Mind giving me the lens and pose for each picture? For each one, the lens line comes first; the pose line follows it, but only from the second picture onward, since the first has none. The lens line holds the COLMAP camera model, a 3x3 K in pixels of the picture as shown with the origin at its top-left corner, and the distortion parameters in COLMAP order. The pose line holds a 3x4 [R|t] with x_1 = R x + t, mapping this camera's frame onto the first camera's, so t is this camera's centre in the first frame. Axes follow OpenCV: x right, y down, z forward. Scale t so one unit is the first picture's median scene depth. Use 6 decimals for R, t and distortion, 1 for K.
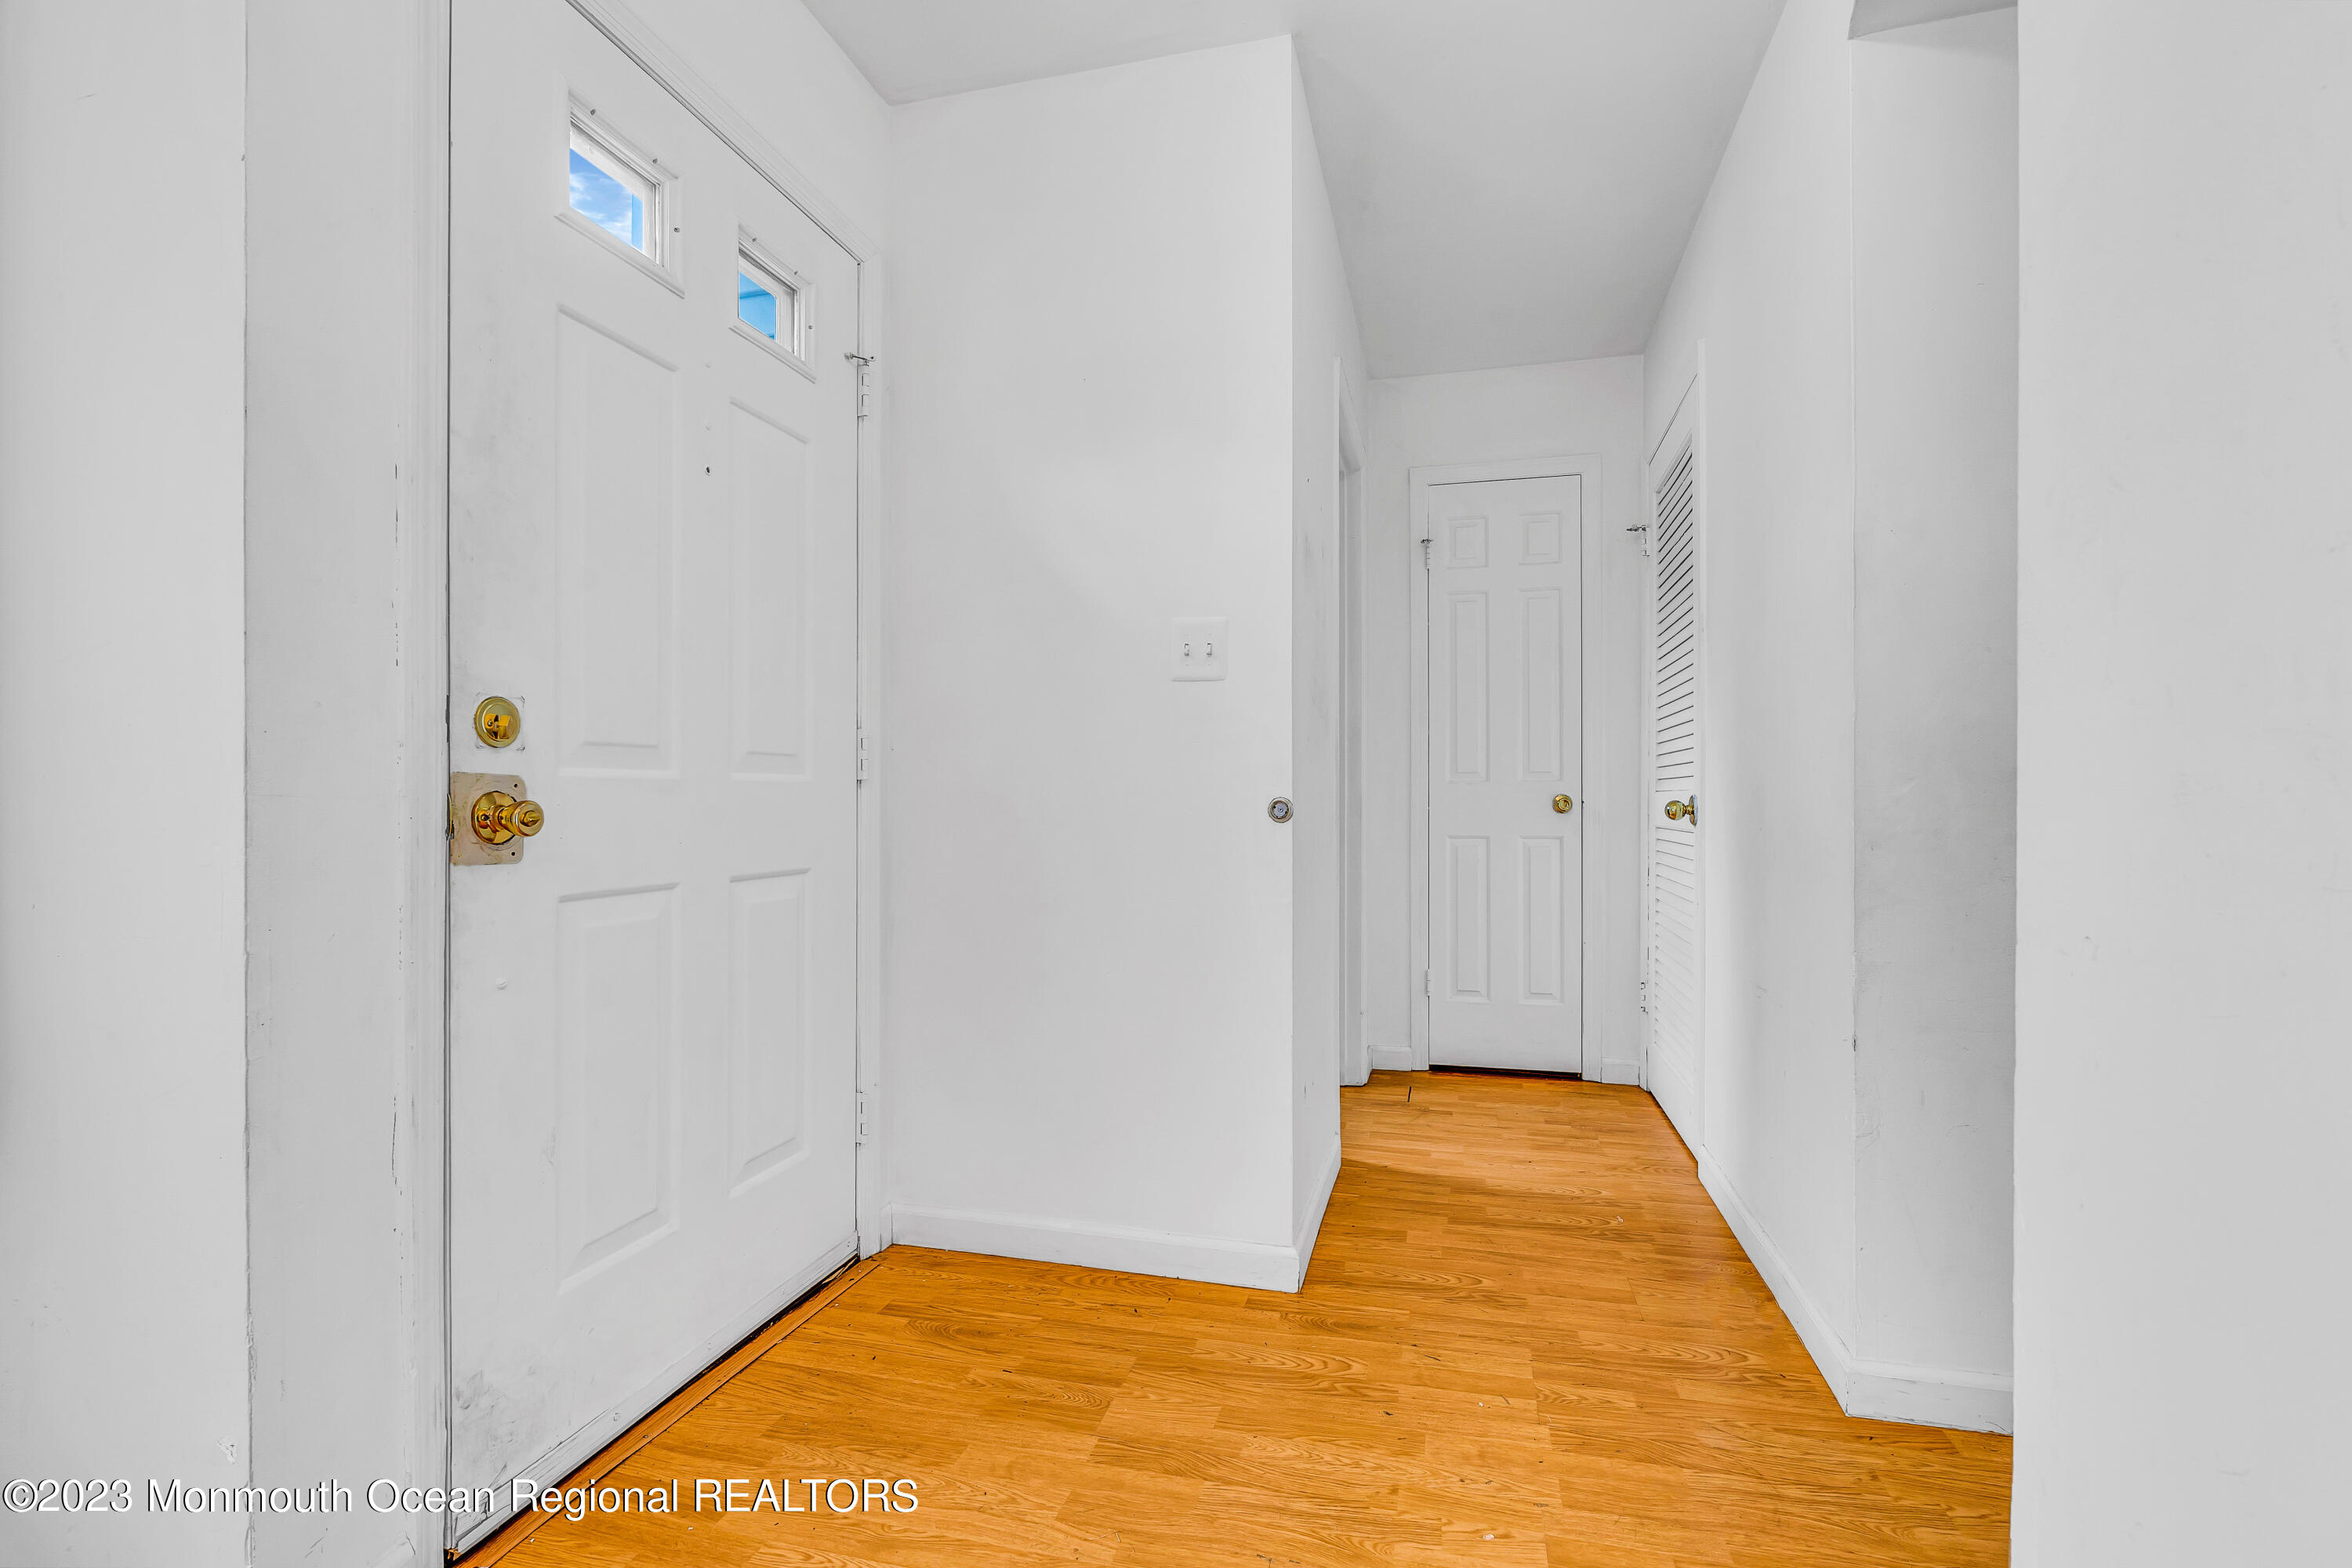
lens RADIAL K [[1070.9, 0, 1198.0], [0, 1070.9, 793.1], [0, 0, 1]] dist [-0.002767, 0.000390]
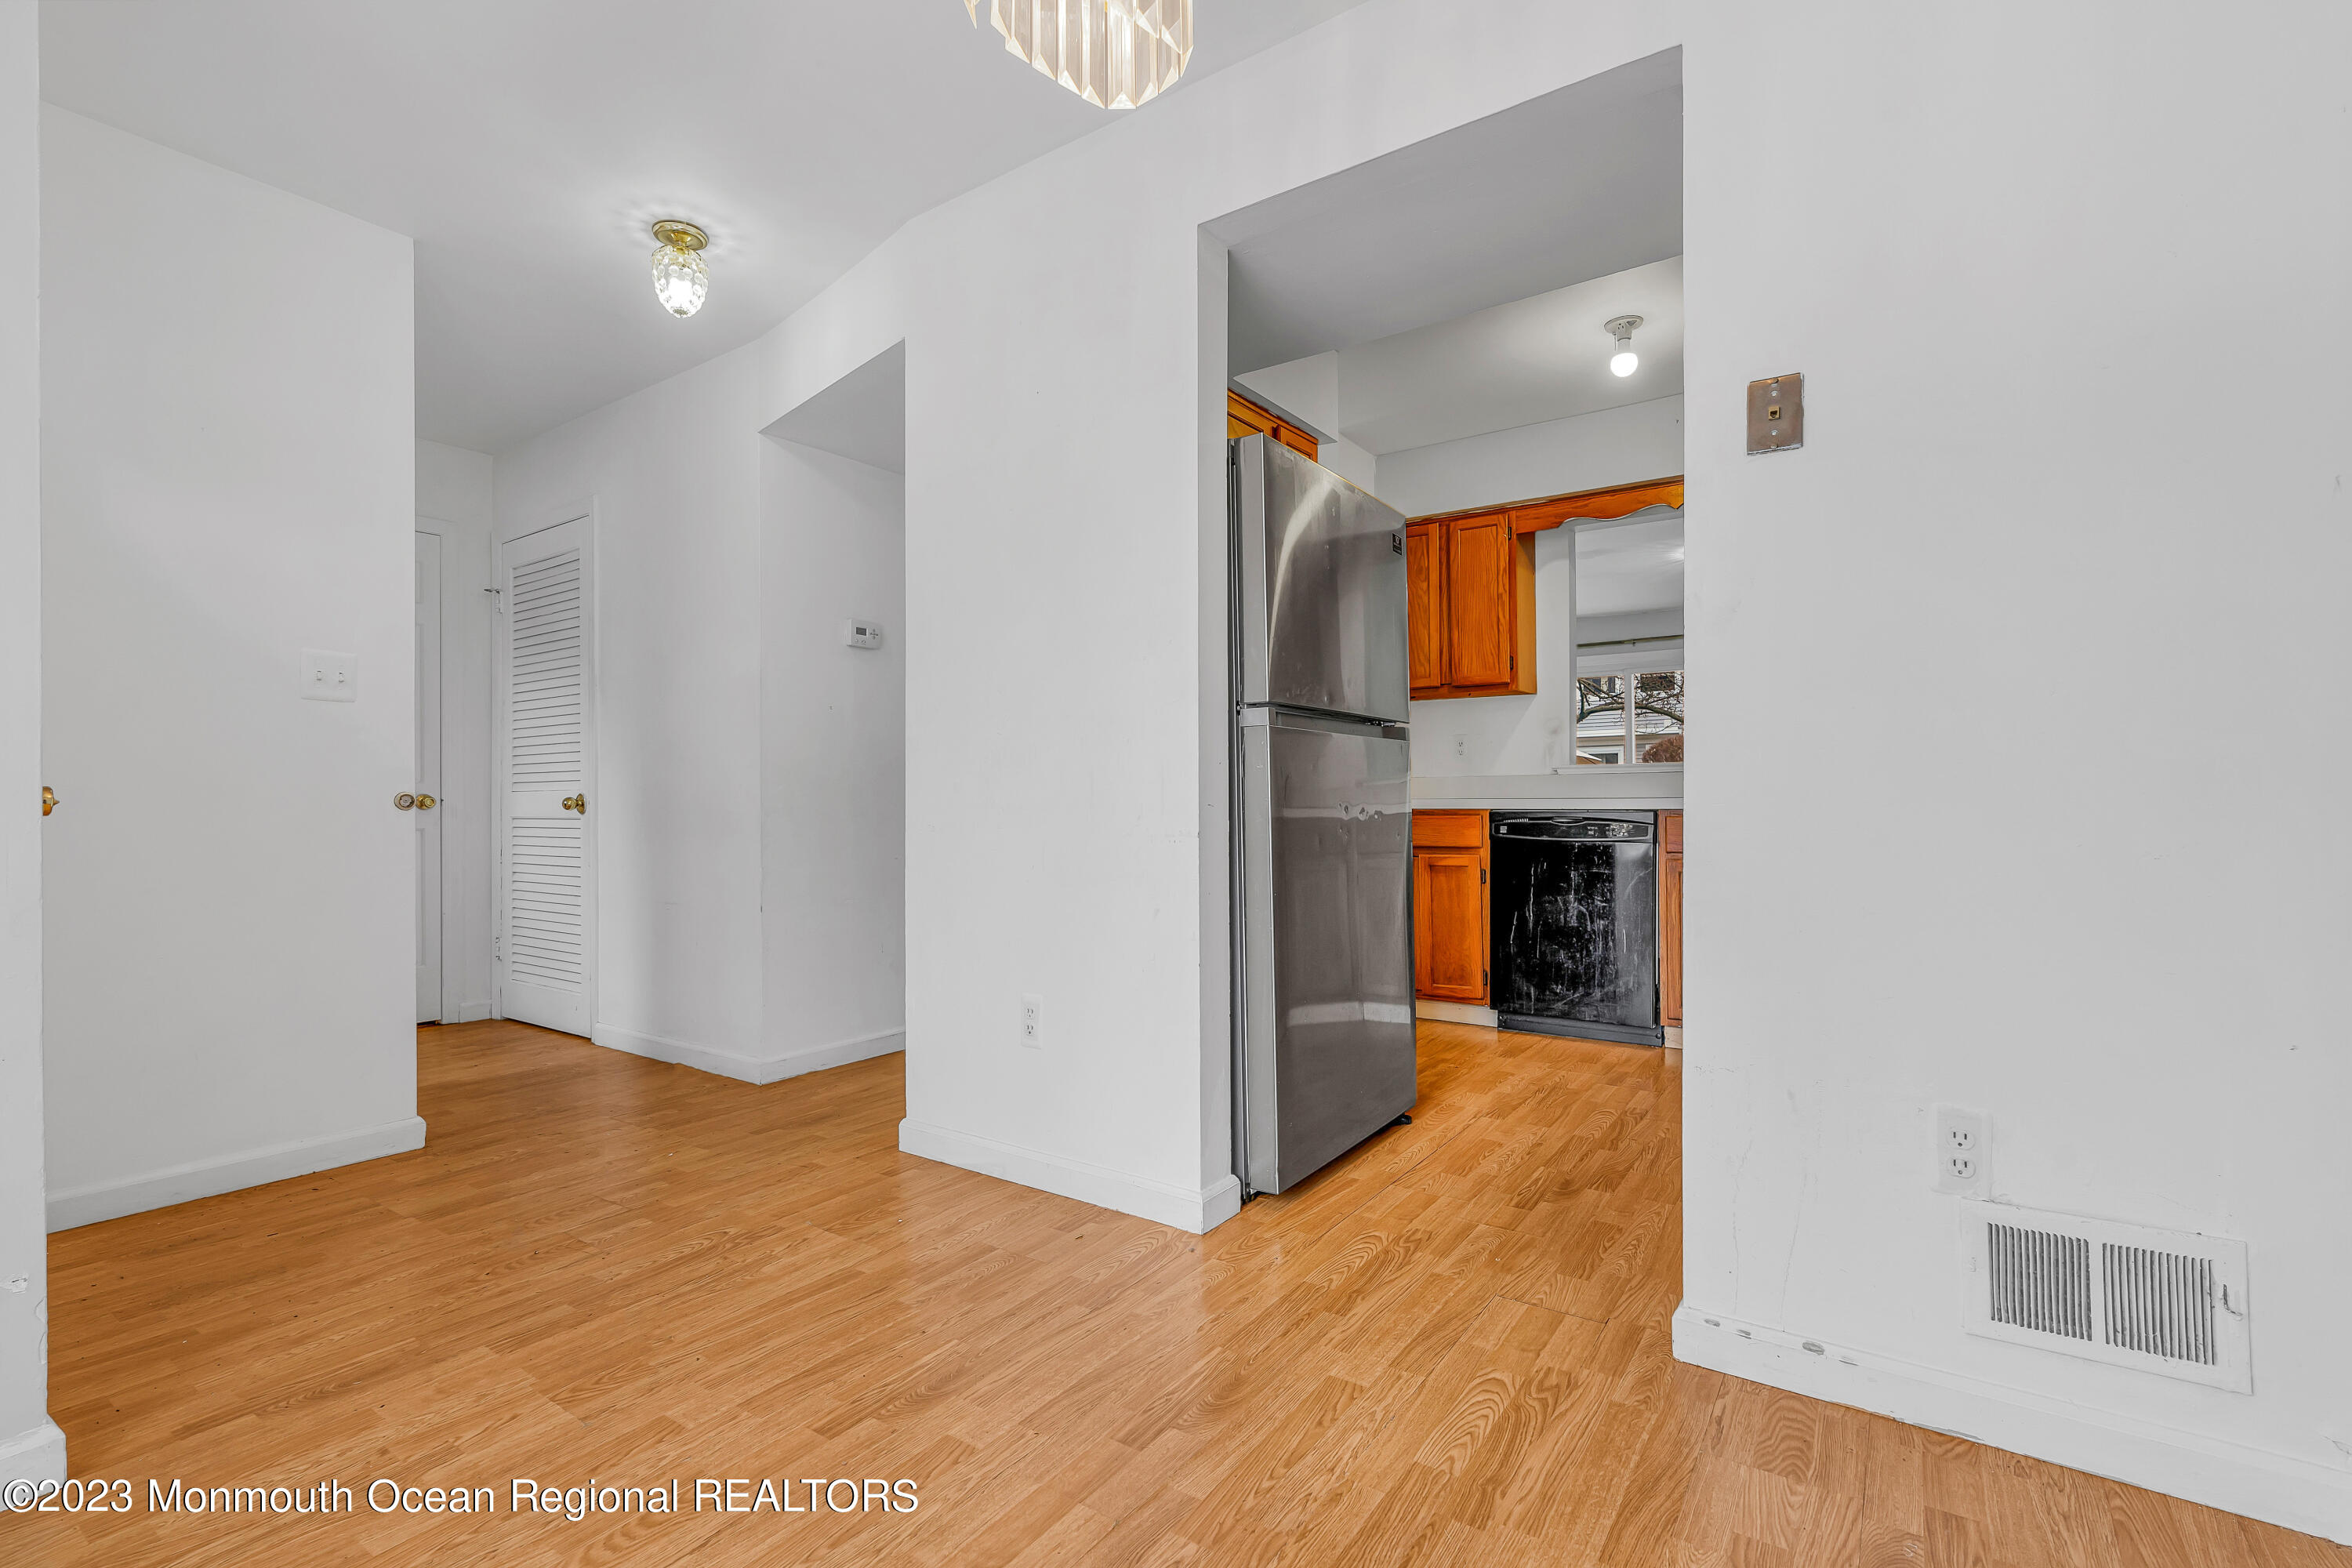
lens RADIAL K [[1070.9, 0, 1174.5], [0, 1070.9, 785.7], [0, 0, 1]] dist [-0.002767, 0.000390]
pose [[0.360749, 0.009909, 0.932610, -0.885892], [0.003534, 0.999922, -0.011991, 0.016585], [-0.932656, 0.007622, 0.360686, -0.431421]]
